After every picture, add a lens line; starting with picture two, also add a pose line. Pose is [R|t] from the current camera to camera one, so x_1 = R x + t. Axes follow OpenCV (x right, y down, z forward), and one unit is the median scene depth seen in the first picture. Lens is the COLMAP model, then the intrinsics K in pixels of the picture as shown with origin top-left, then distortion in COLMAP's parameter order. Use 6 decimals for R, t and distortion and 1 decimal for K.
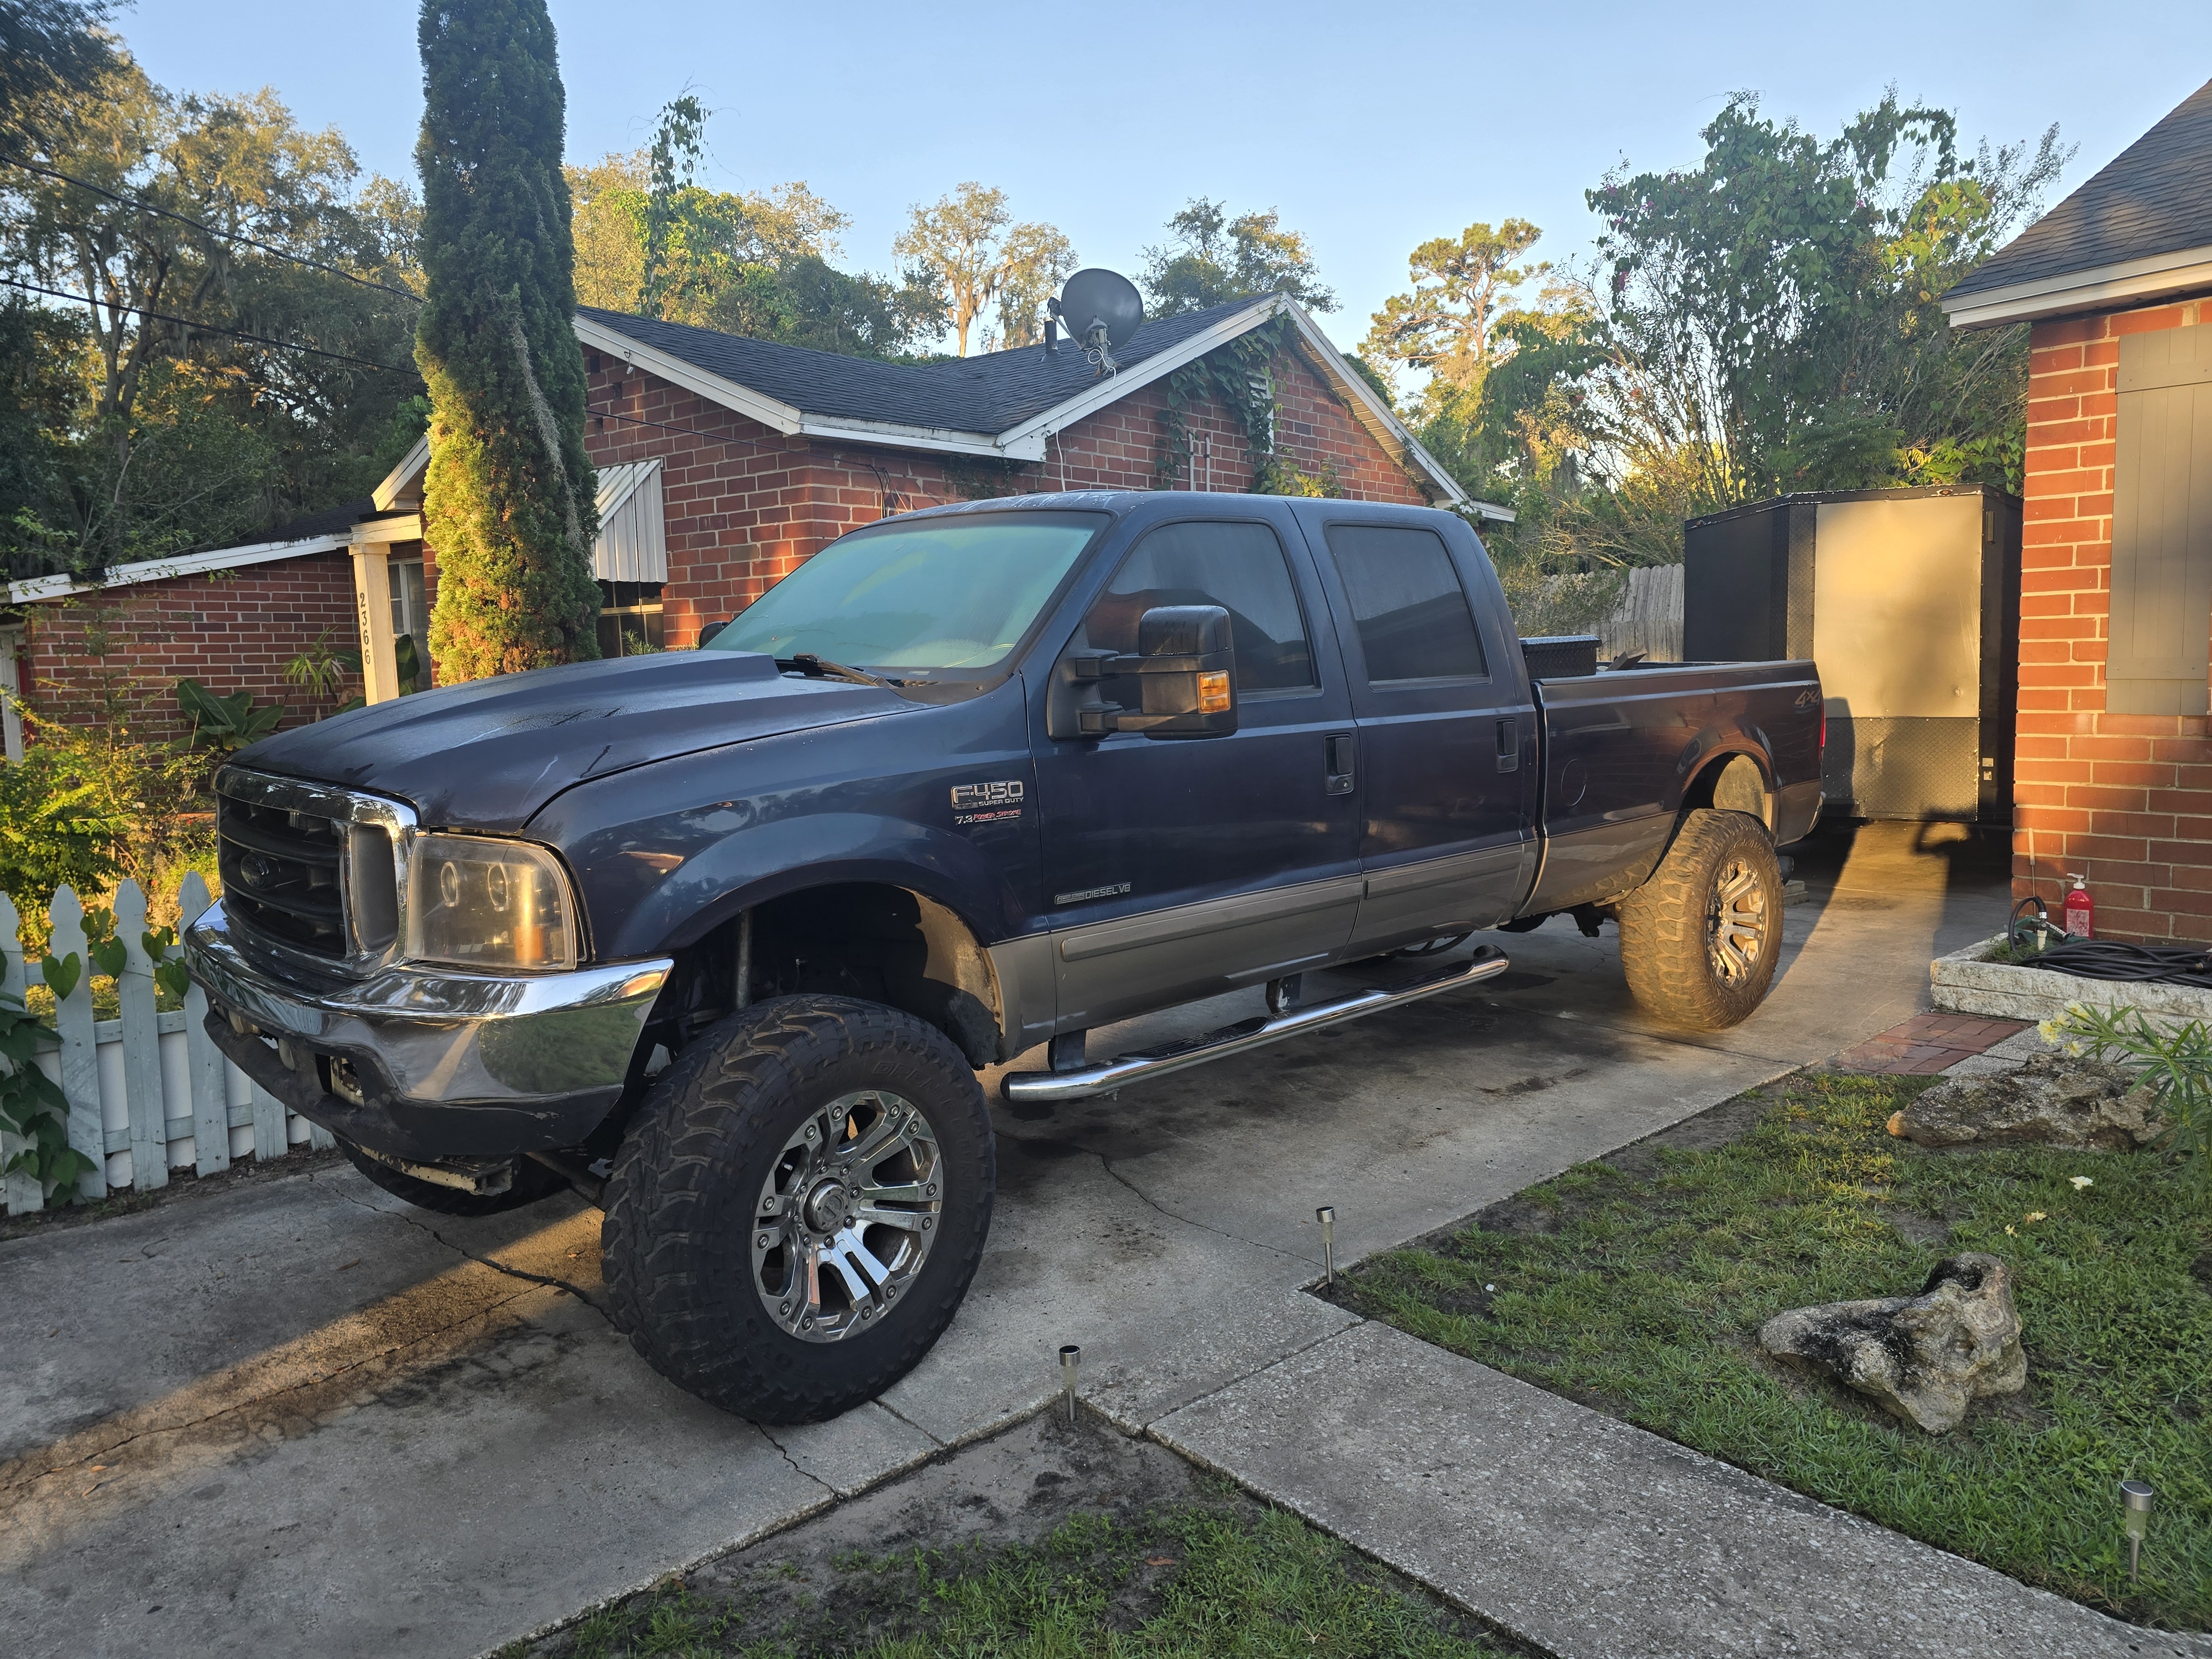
lens RADIAL K [[1481.6, 0, 1089.5], [0, 1481.6, 817.2], [0, 0, 1]] dist [0.066029, -0.061733]
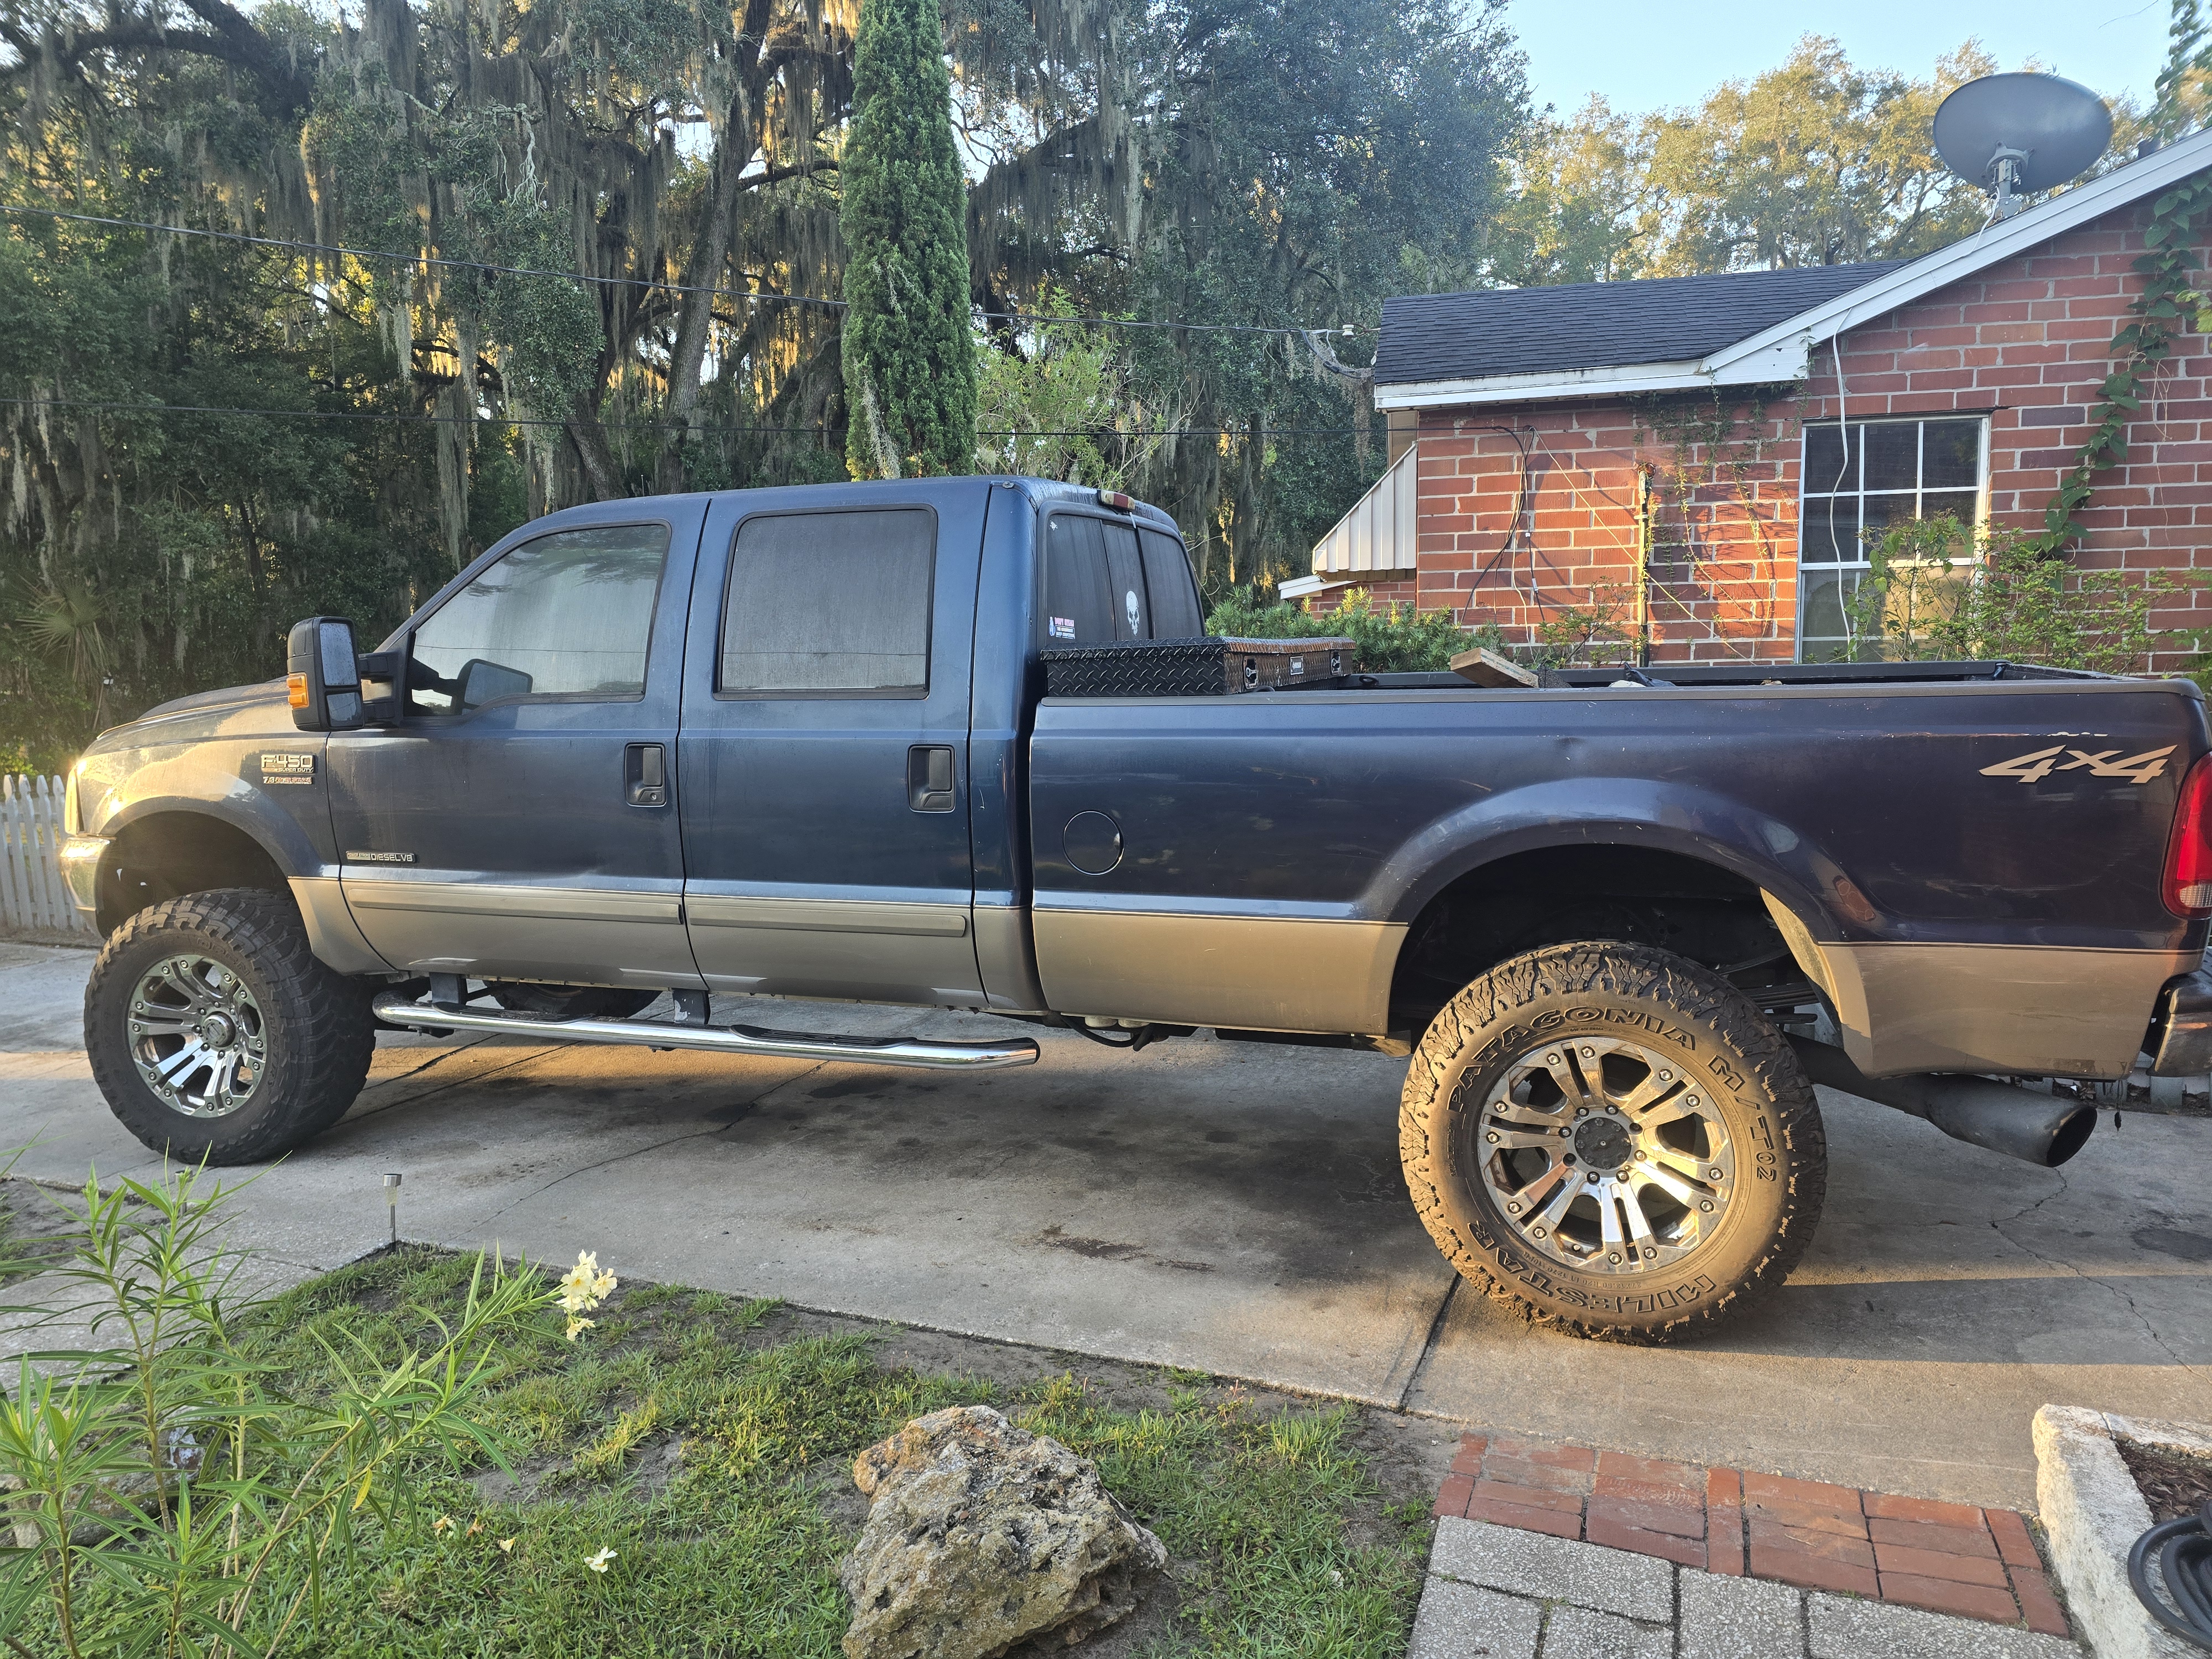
lens RADIAL K [[1481.6, 0, 1089.5], [0, 1481.6, 817.2], [0, 0, 1]] dist [0.066029, -0.061733]
pose [[0.449956, 0.108197, -0.886472, 0.921368], [-0.090634, 0.993041, 0.075200, -0.085672], [0.888440, 0.046508, 0.456631, 0.652448]]
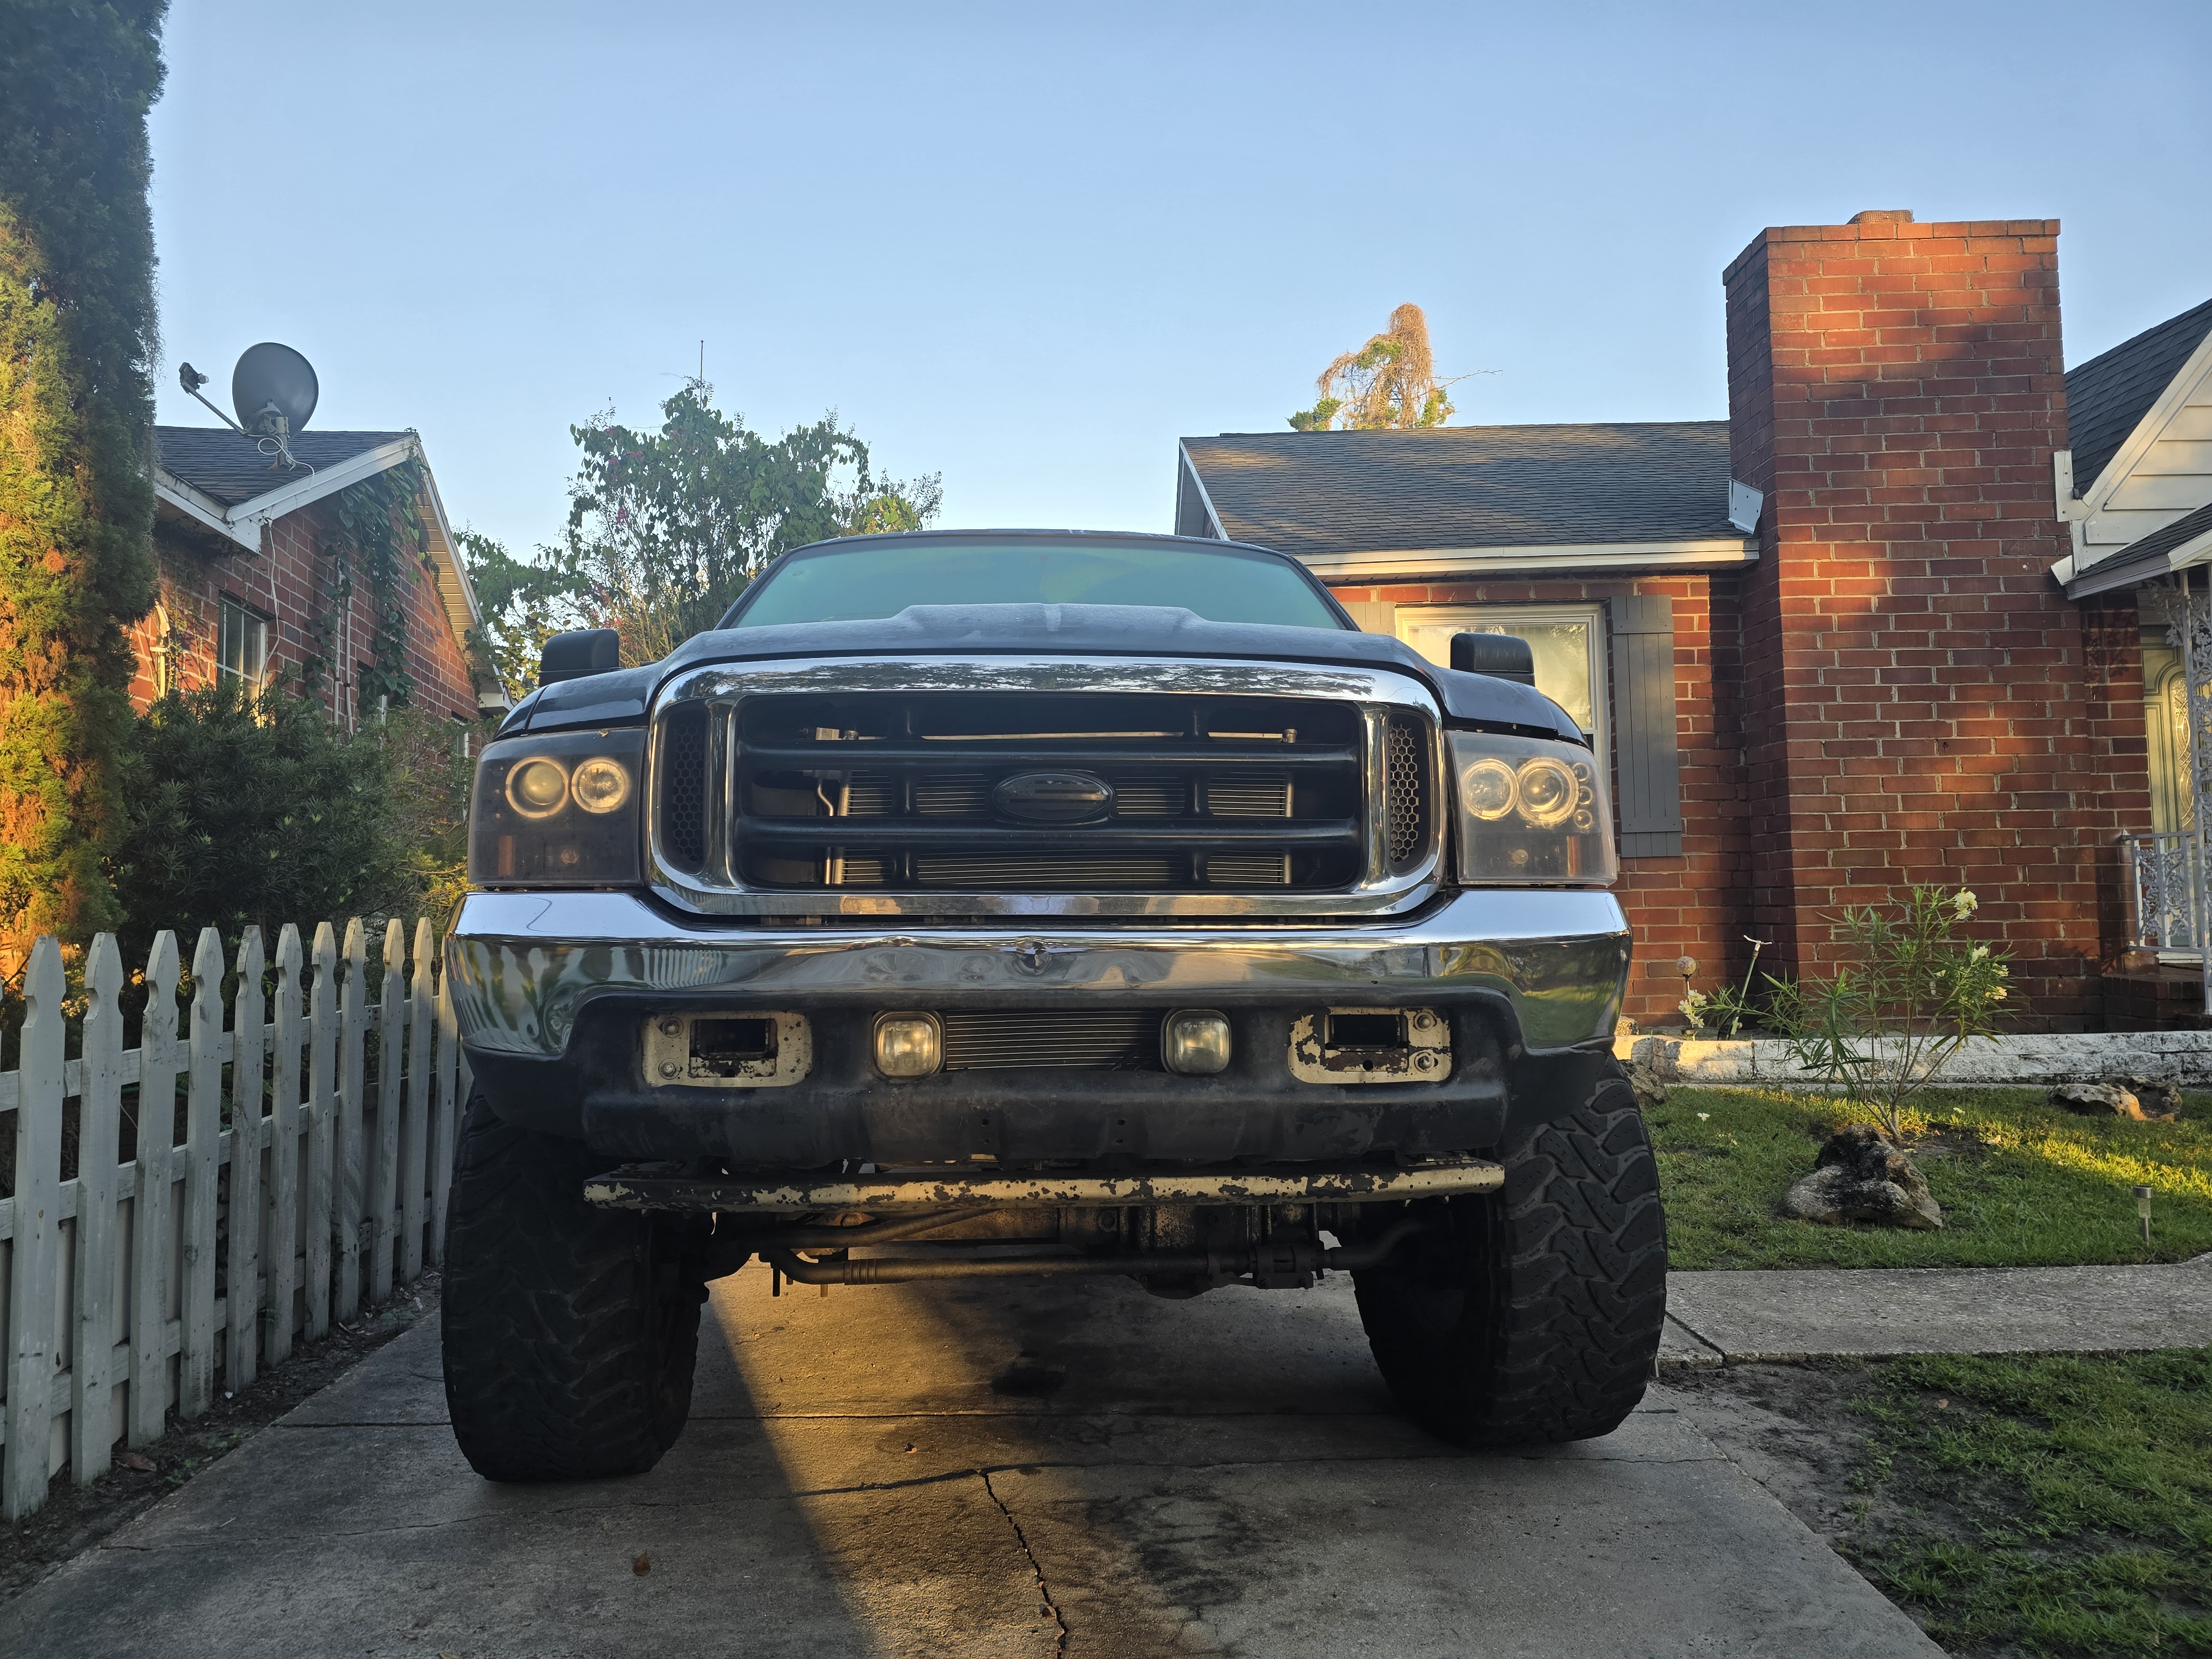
lens RADIAL K [[1481.6, 0, 1089.5], [0, 1481.6, 817.2], [0, 0, 1]] dist [0.066029, -0.061733]
pose [[0.644101, 0.059941, 0.762589, -0.637471], [0.079606, 0.986260, -0.144758, 0.085666], [-0.760787, 0.153945, 0.630479, 0.352324]]
